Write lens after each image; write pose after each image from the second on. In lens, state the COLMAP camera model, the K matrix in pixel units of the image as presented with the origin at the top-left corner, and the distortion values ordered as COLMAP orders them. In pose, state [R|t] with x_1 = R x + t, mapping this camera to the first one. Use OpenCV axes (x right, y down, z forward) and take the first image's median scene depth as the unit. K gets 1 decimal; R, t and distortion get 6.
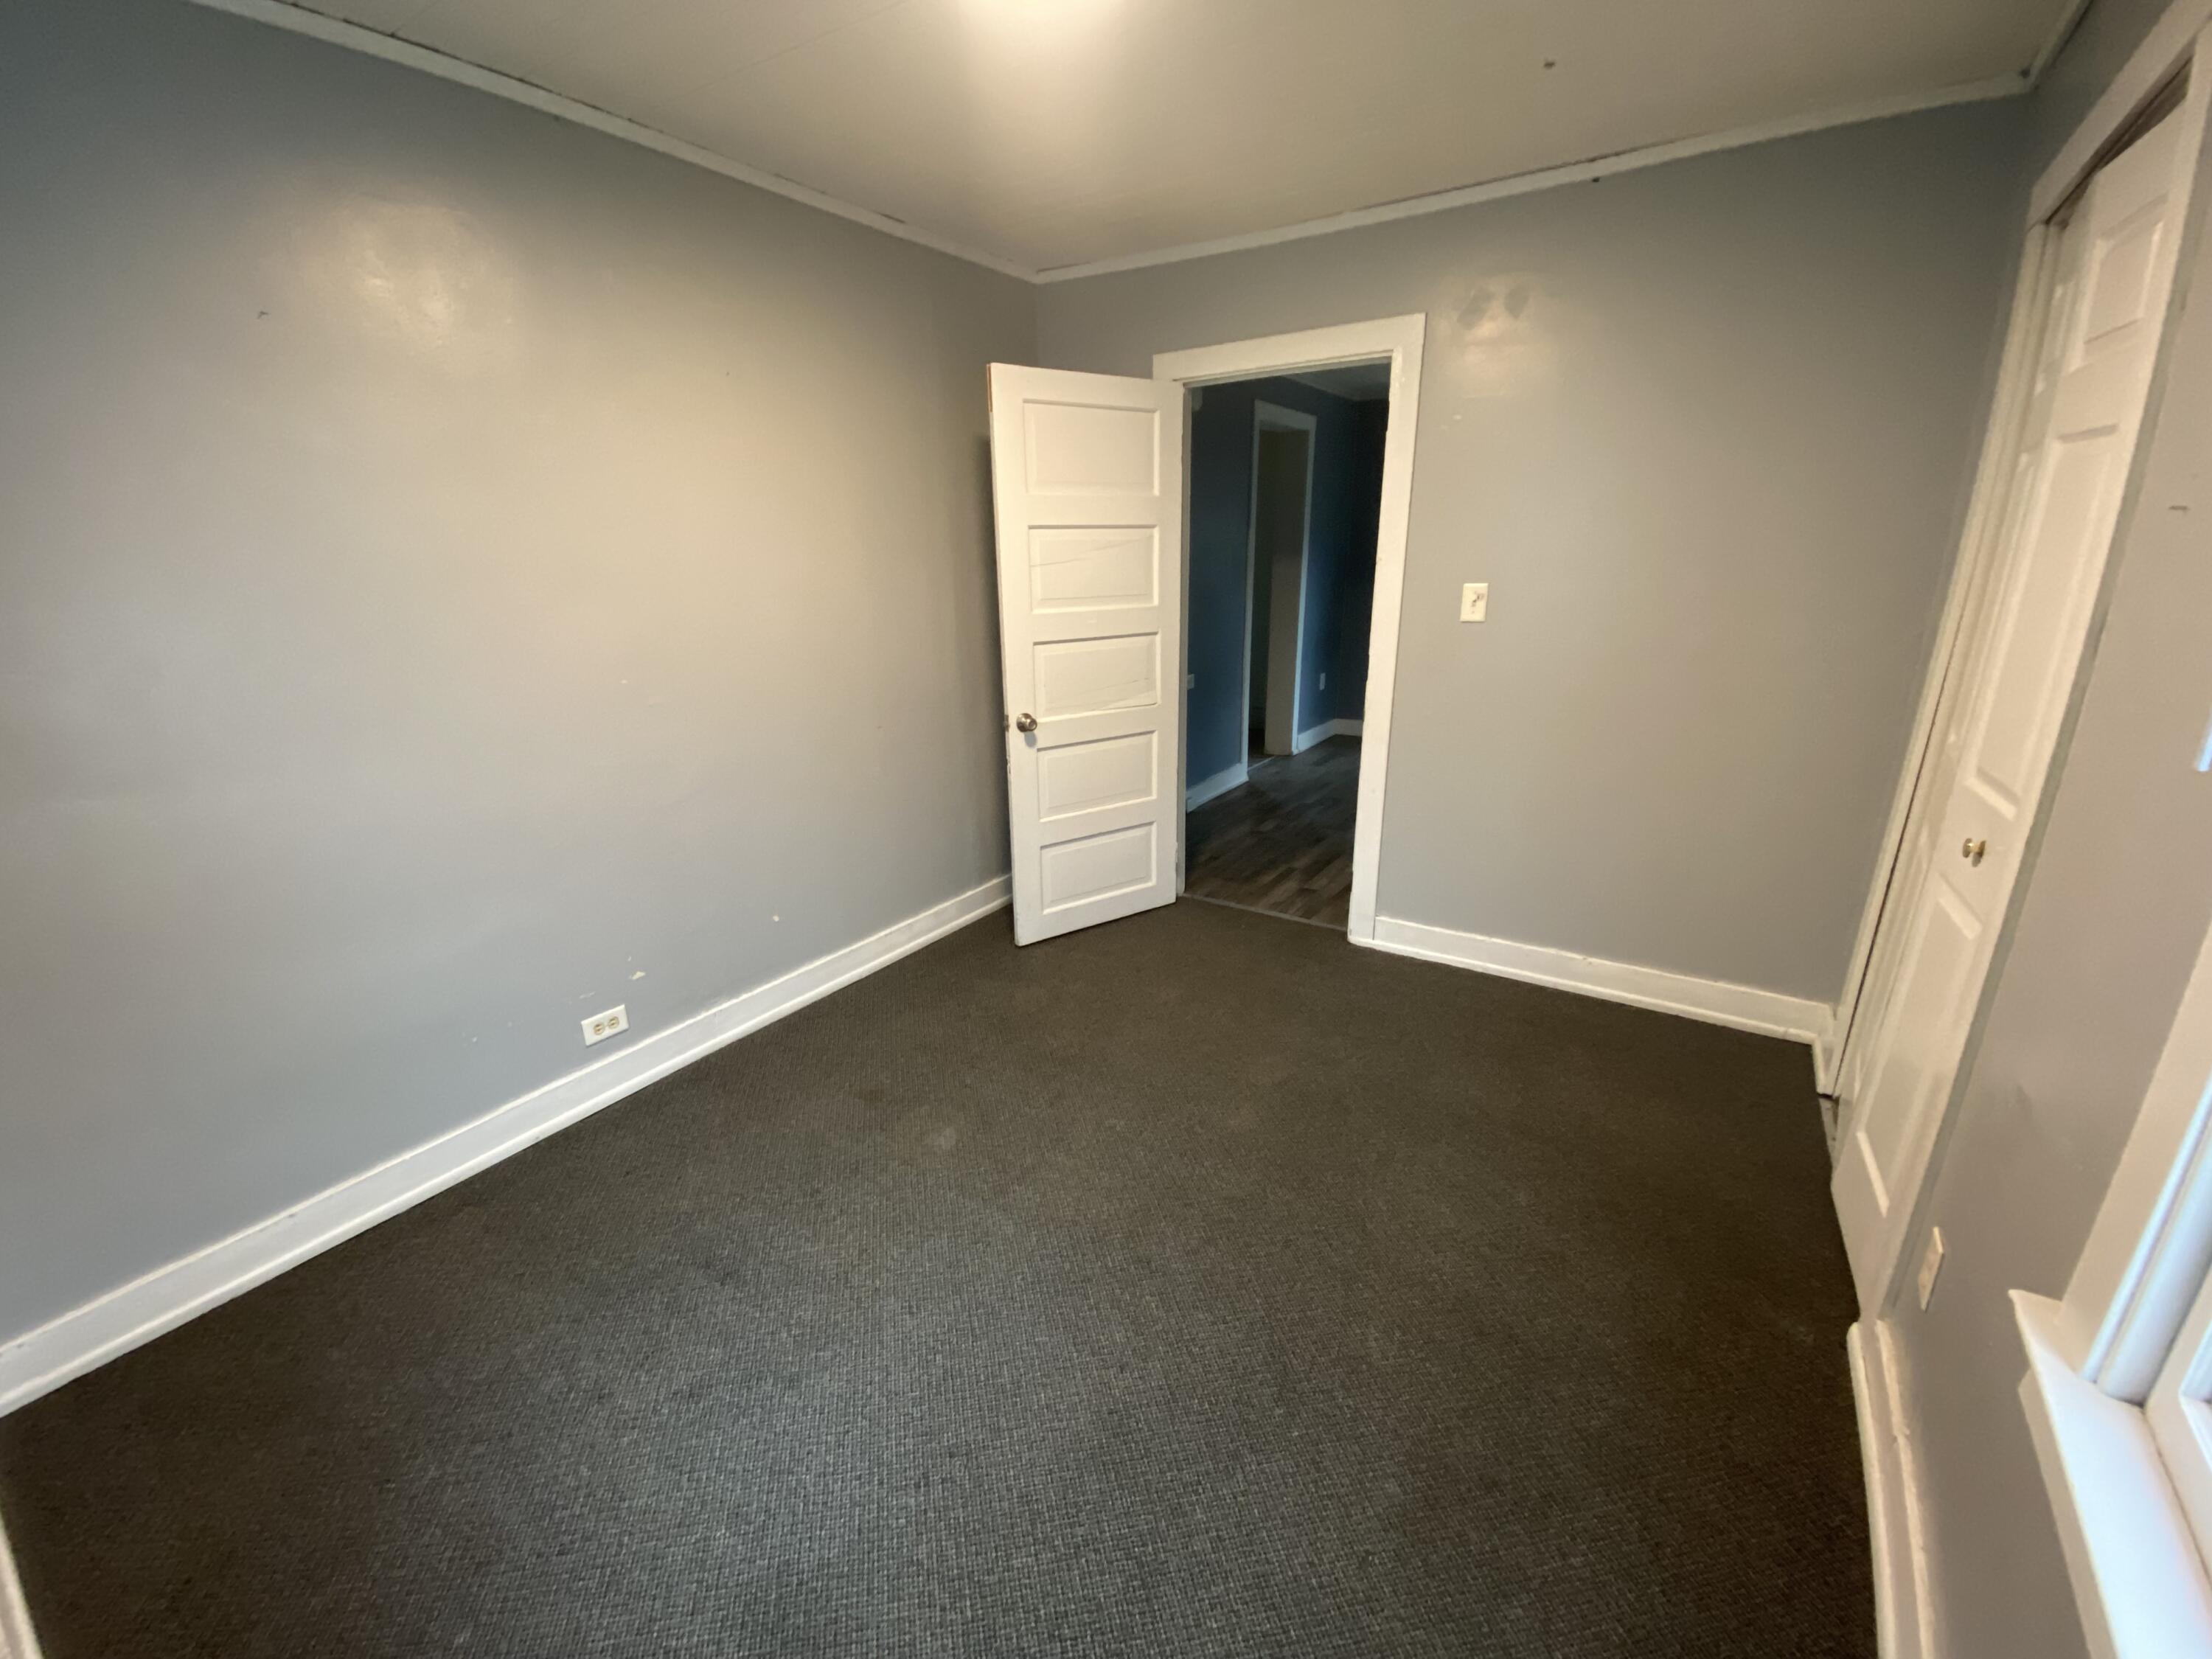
lens RADIAL K [[901.4, 0, 1107.2], [0, 901.4, 828.2], [0, 0, 1]] dist [0.001755, -0.002848]
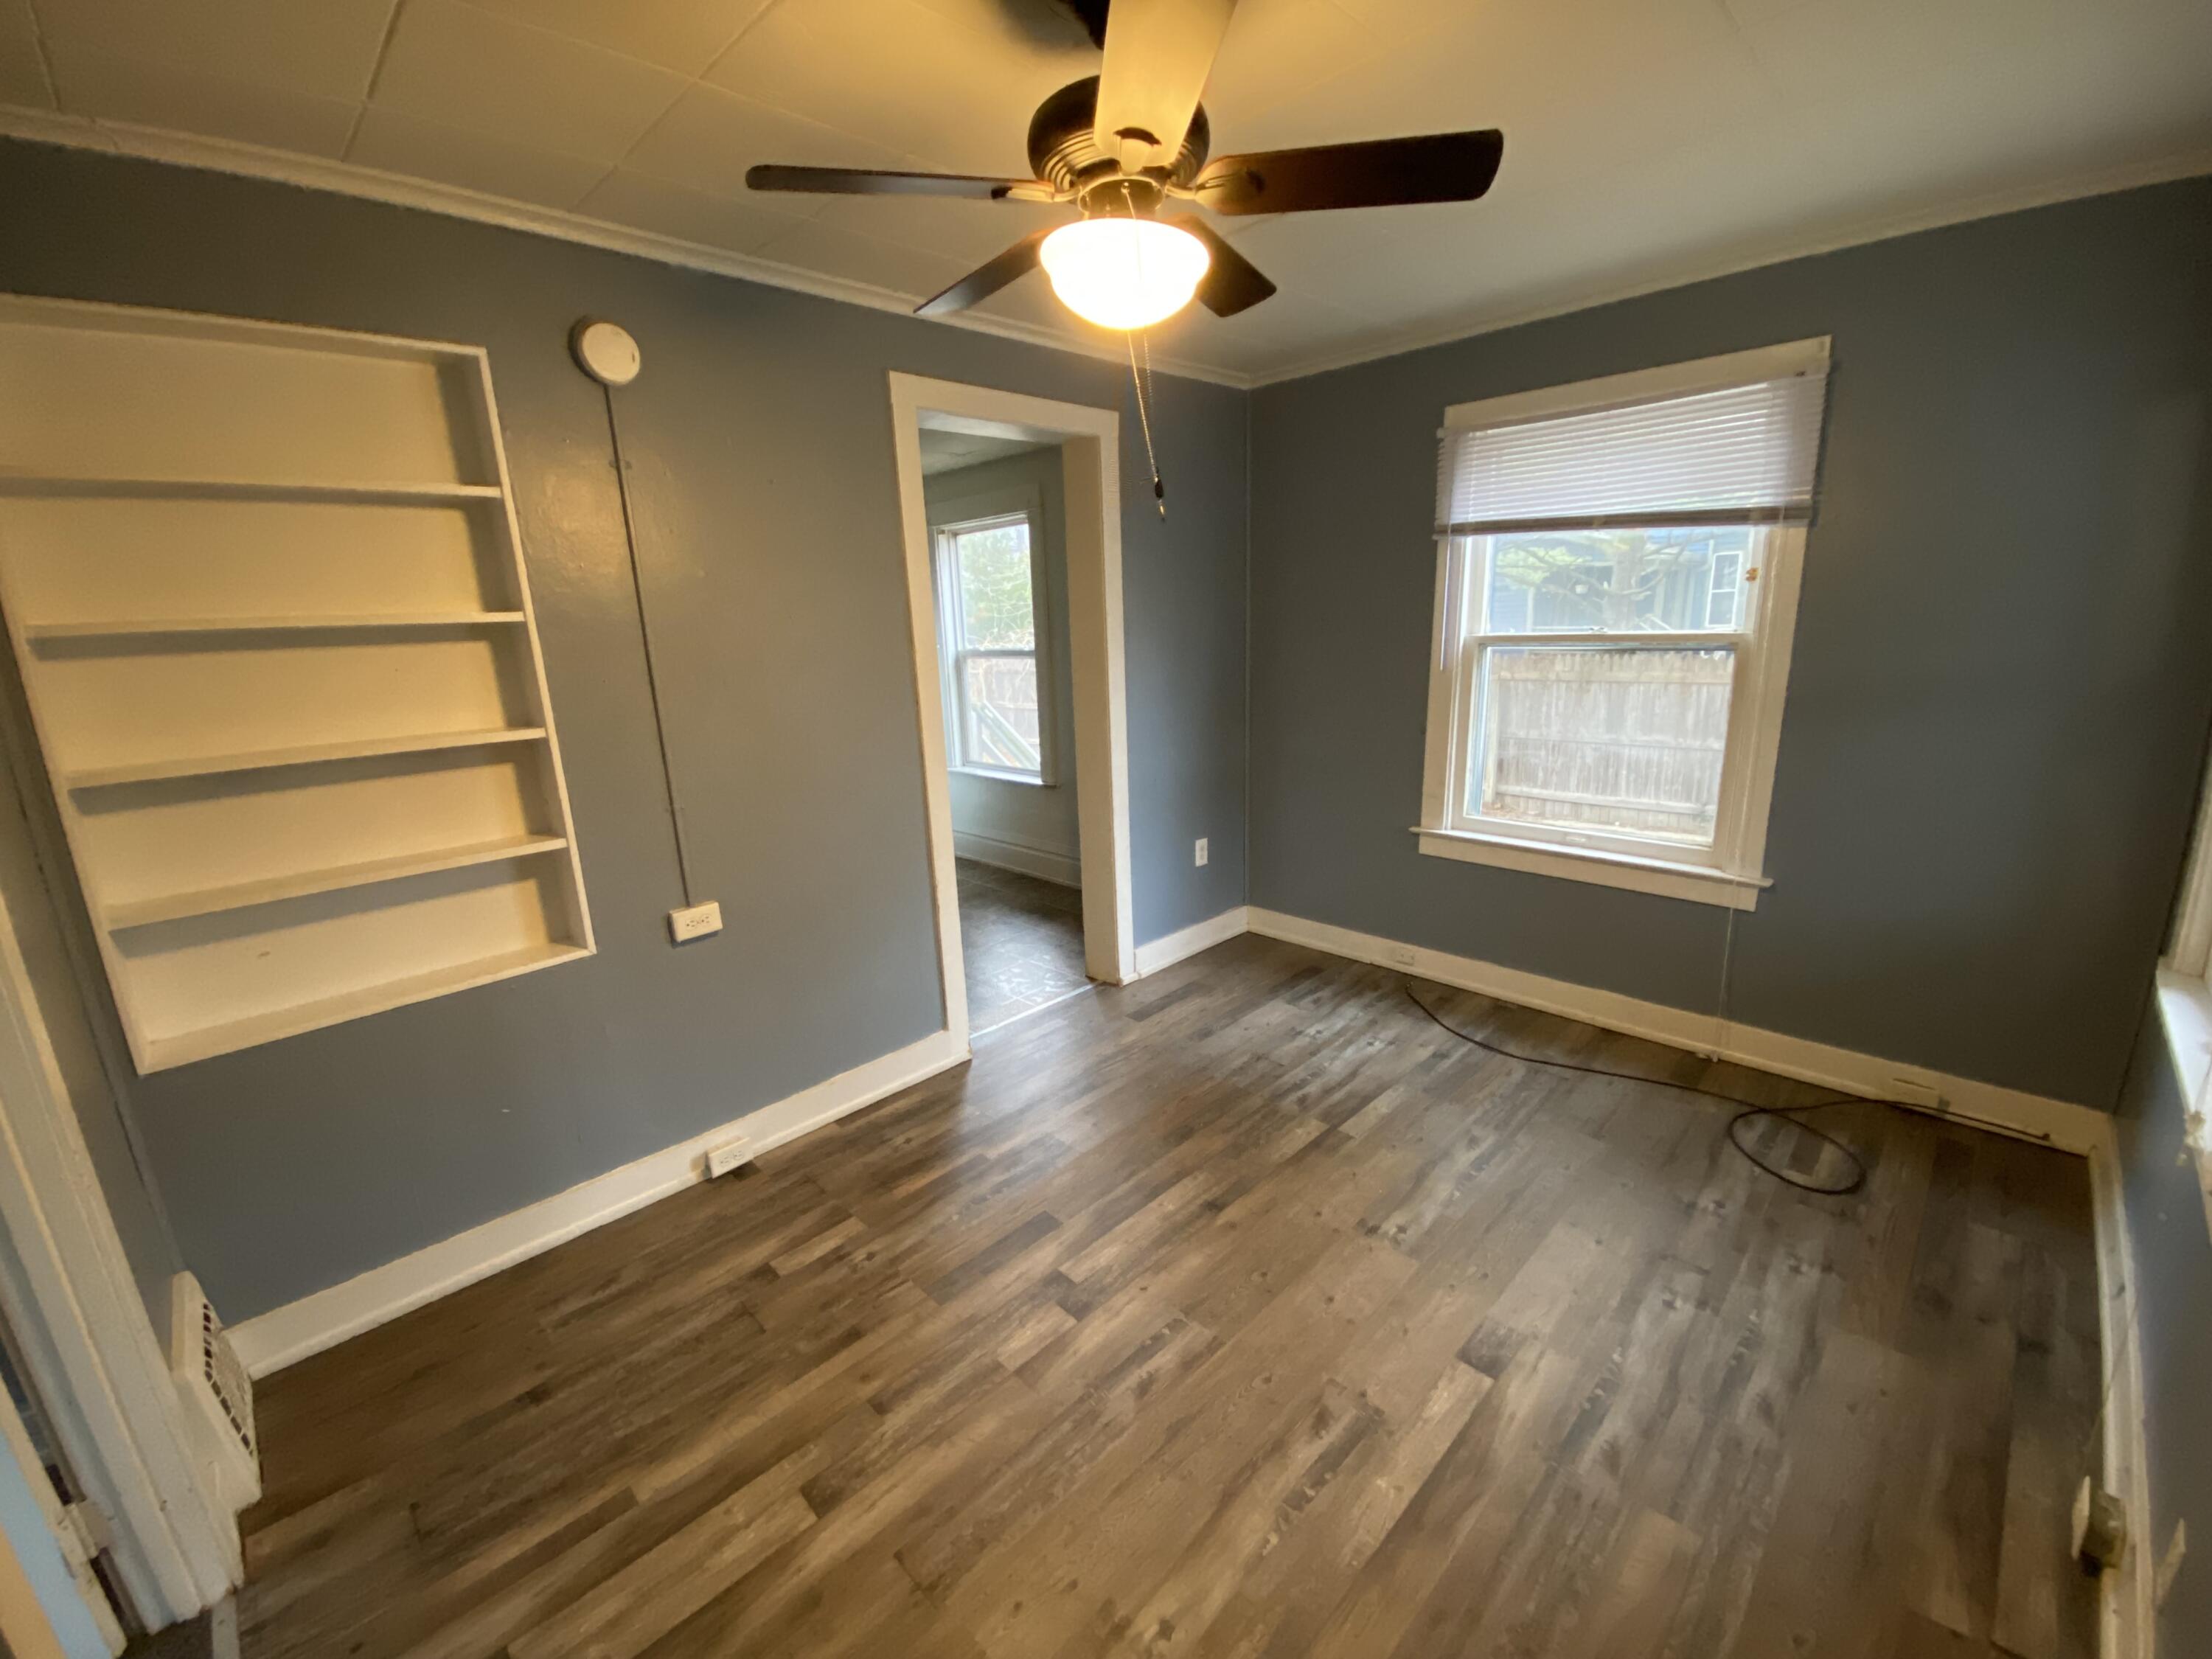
lens RADIAL K [[901.4, 0, 1105.3], [0, 901.4, 834.1], [0, 0, 1]] dist [0.001755, -0.002848]
pose [[0.980582, 0.025886, -0.194394, 0.341622], [-0.037195, 0.997807, -0.054751, -0.162705], [0.192550, 0.060918, 0.979394, 0.464952]]
